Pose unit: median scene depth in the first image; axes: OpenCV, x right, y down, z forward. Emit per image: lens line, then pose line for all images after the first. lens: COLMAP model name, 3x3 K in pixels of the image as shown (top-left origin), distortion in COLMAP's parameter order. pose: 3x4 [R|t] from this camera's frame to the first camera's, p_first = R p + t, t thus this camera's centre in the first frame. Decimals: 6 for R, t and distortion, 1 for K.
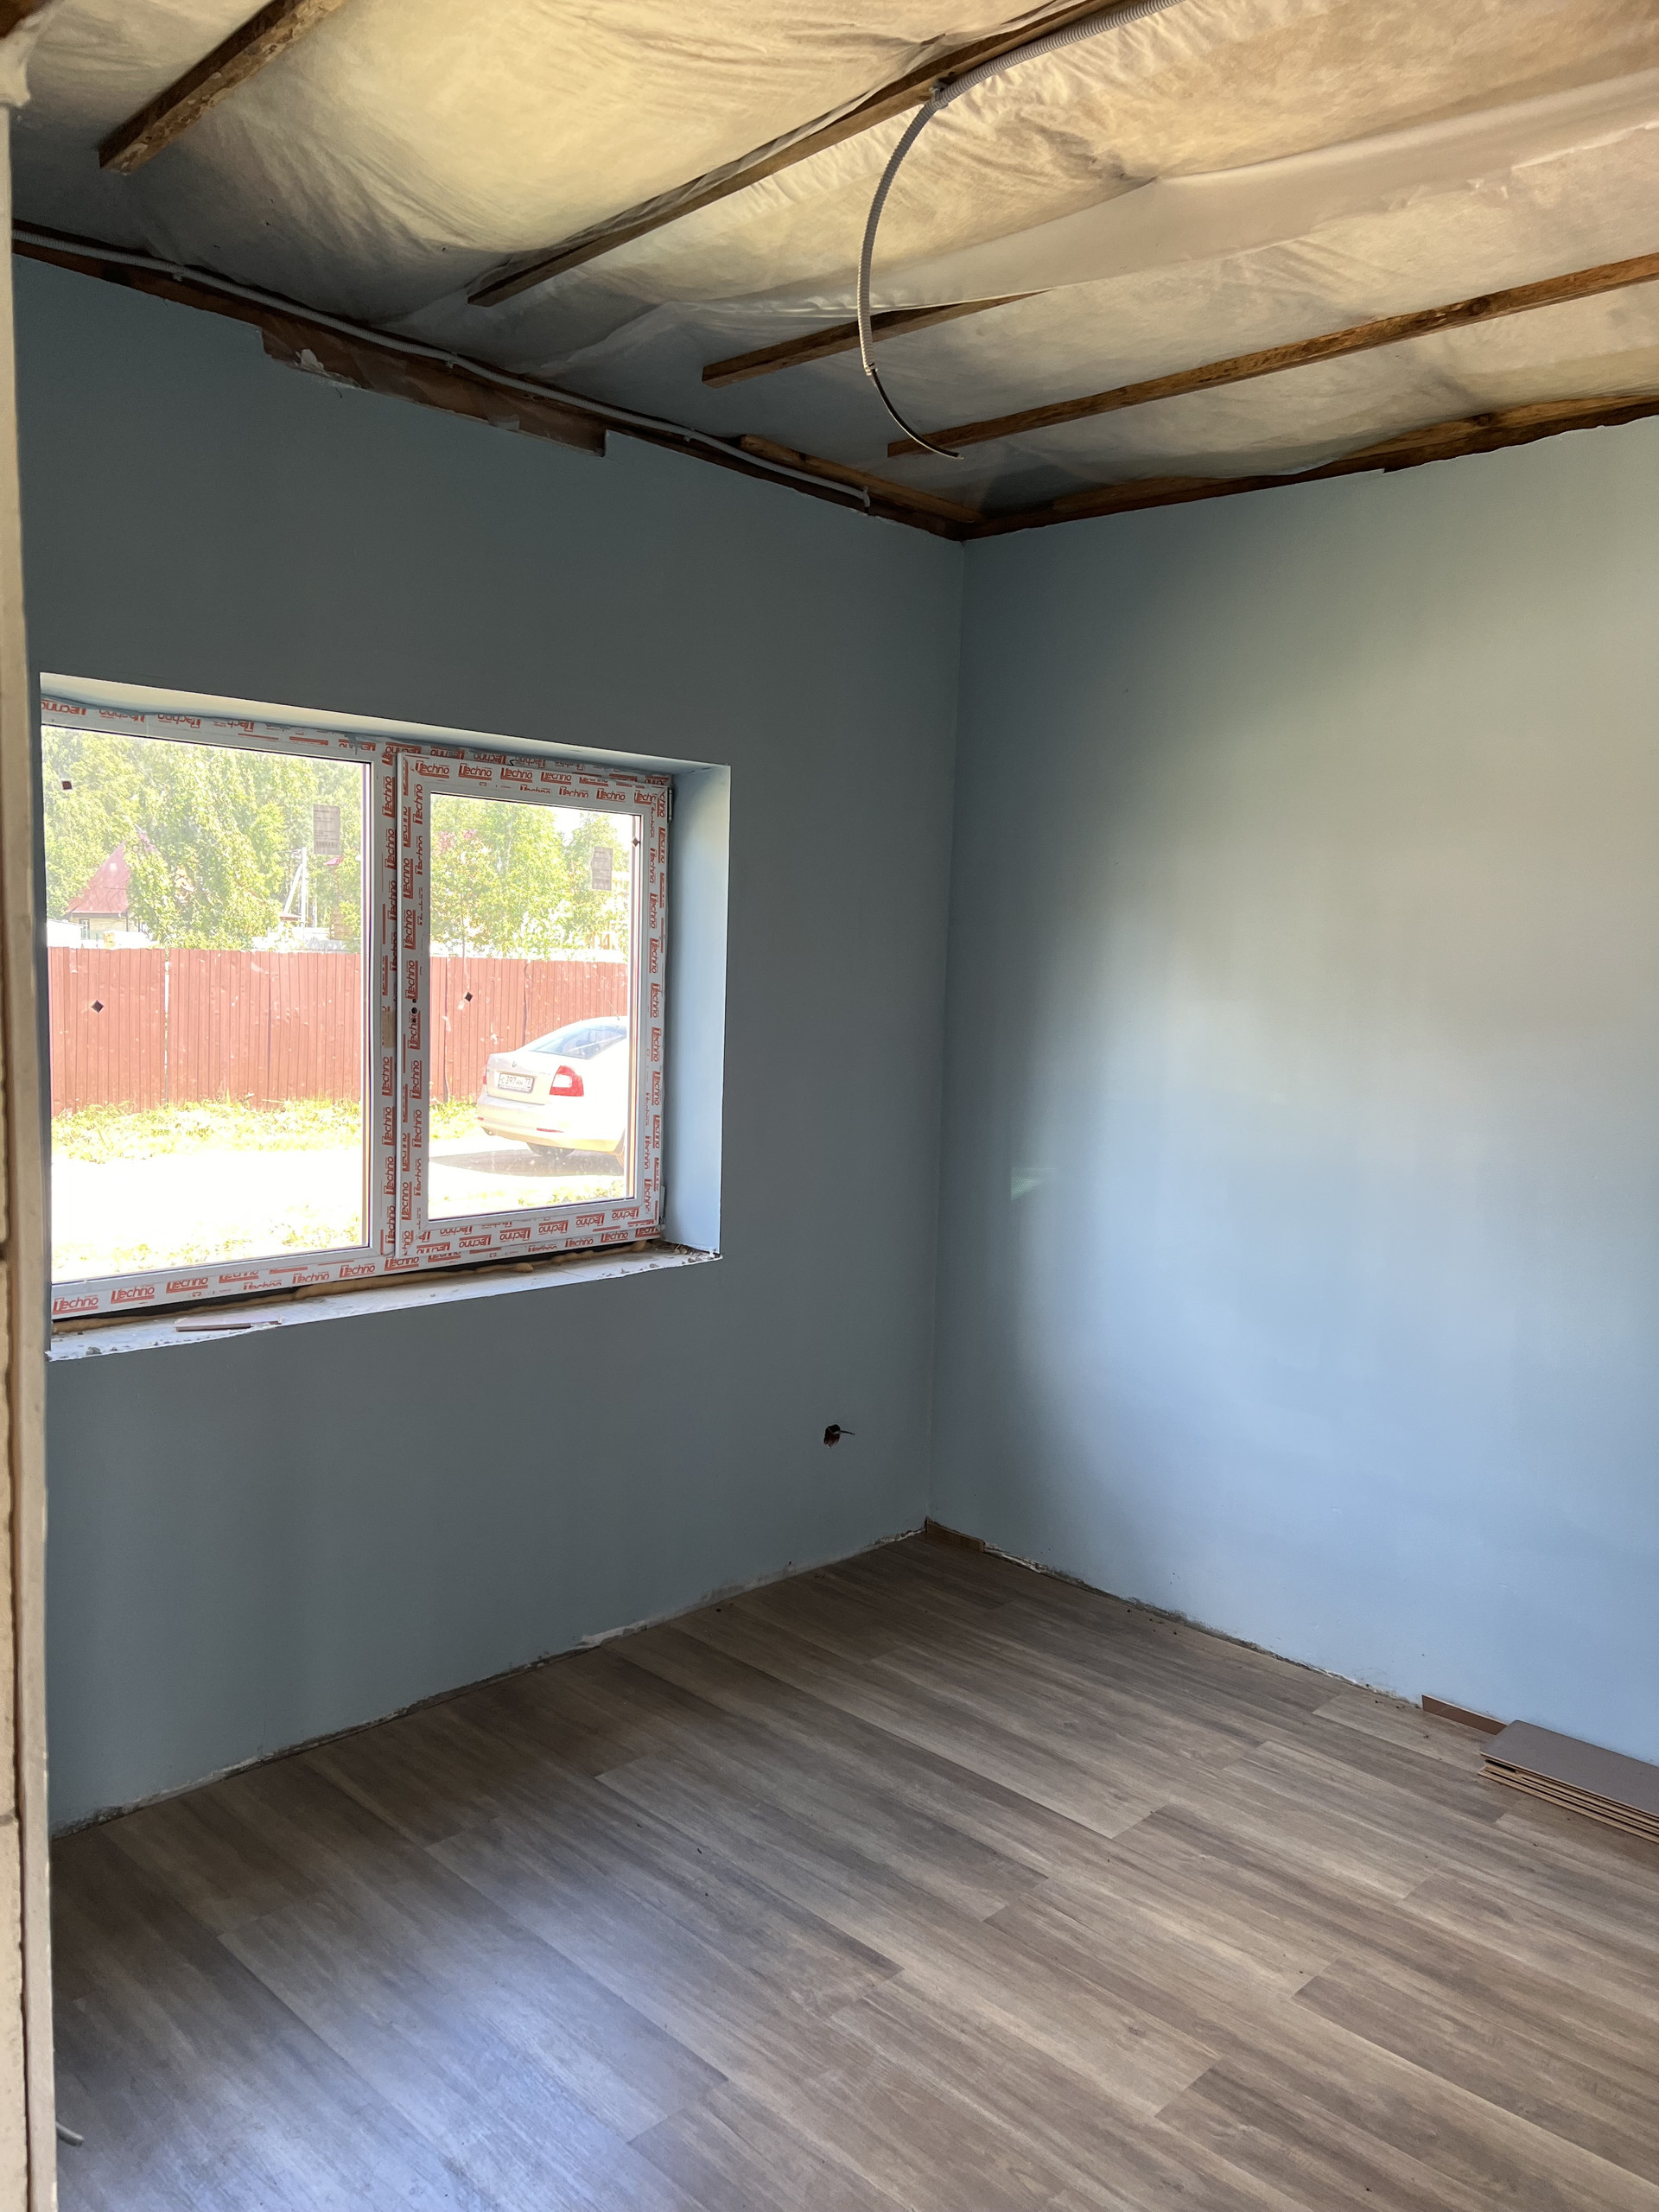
lens RADIAL K [[1697.8, 0, 829.5], [0, 1697.8, 1106.0], [0, 0, 1]] dist [0.184090, -0.350779]
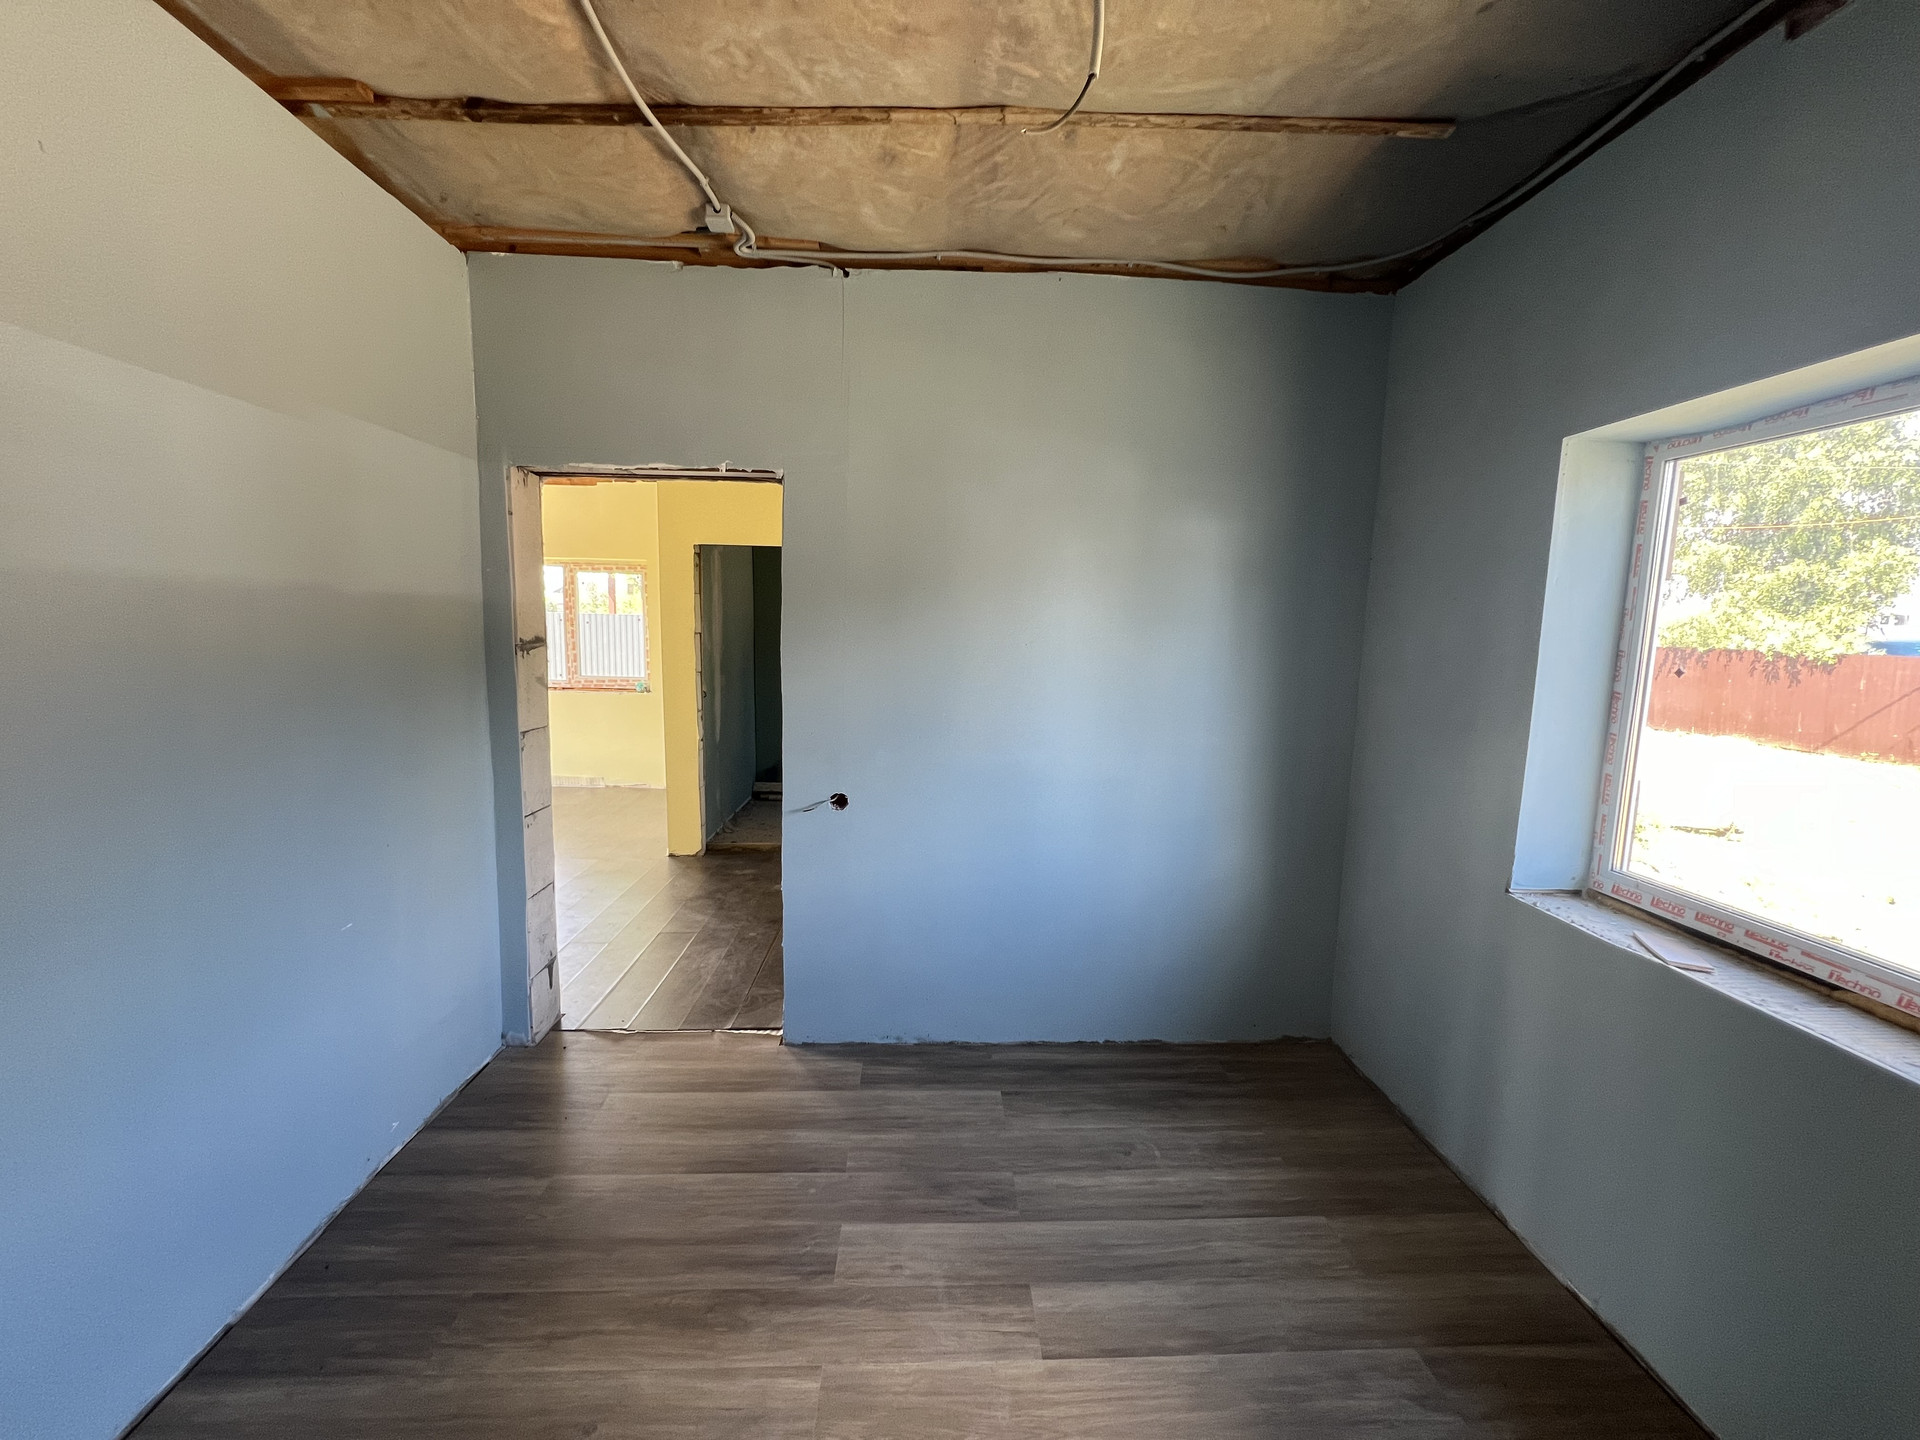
lens RADIAL K [[800.6, 0, 960.0], [0, 800.6, 720.0], [0, 0, 1]] dist [-0.003173, -0.000679]
pose [[-0.705503, 0.030629, -0.708044, 0.358720], [-0.111397, 0.981854, 0.153472, -0.054171], [0.699897, 0.187149, -0.689289, 1.037175]]
